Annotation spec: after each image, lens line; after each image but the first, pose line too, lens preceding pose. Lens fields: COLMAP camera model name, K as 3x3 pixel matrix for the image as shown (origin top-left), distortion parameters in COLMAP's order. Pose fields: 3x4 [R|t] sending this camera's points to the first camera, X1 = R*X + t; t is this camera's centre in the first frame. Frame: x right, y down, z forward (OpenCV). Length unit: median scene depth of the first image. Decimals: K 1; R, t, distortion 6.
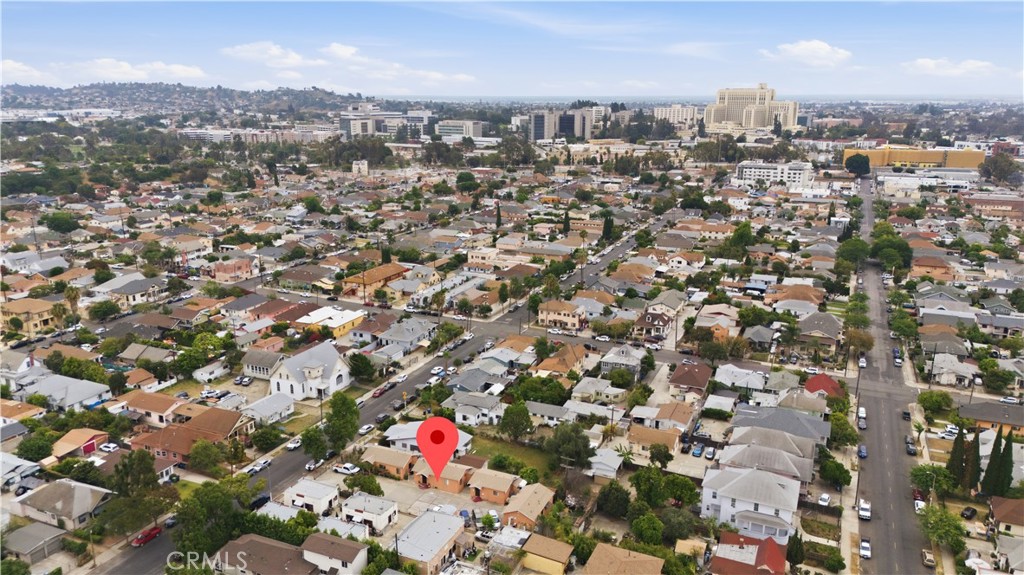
lens RADIAL K [[746.7, 0, 509.8], [0, 746.7, 285.9], [0, 0, 1]] dist [0.080459, -0.080379]
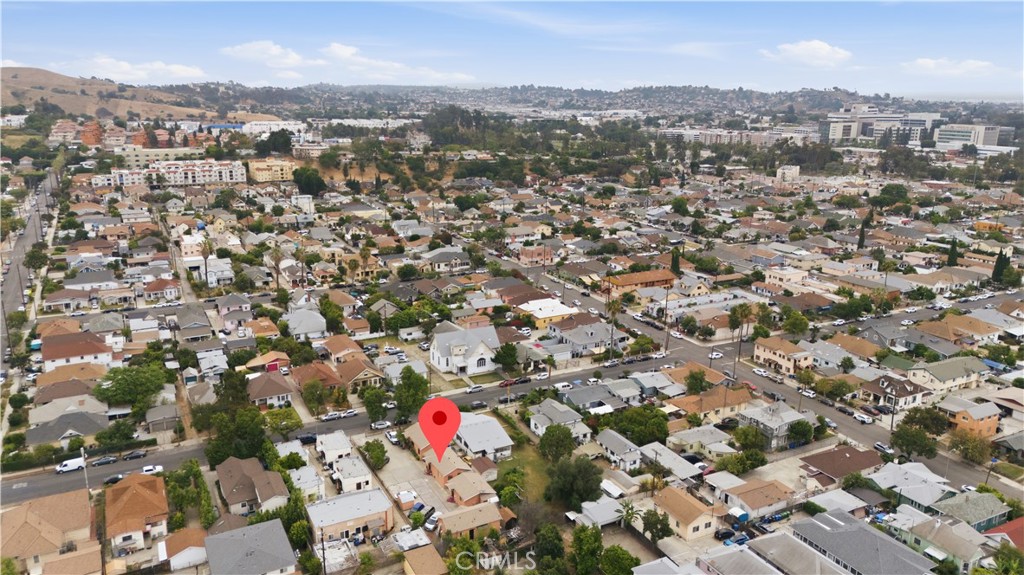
lens RADIAL K [[746.7, 0, 509.8], [0, 746.7, 285.9], [0, 0, 1]] dist [0.080459, -0.080379]
pose [[0.782929, 0.156754, -0.602038, 0.340190], [-0.157923, 0.986114, 0.051384, -0.034691], [0.601733, 0.054846, 0.796812, 0.142023]]
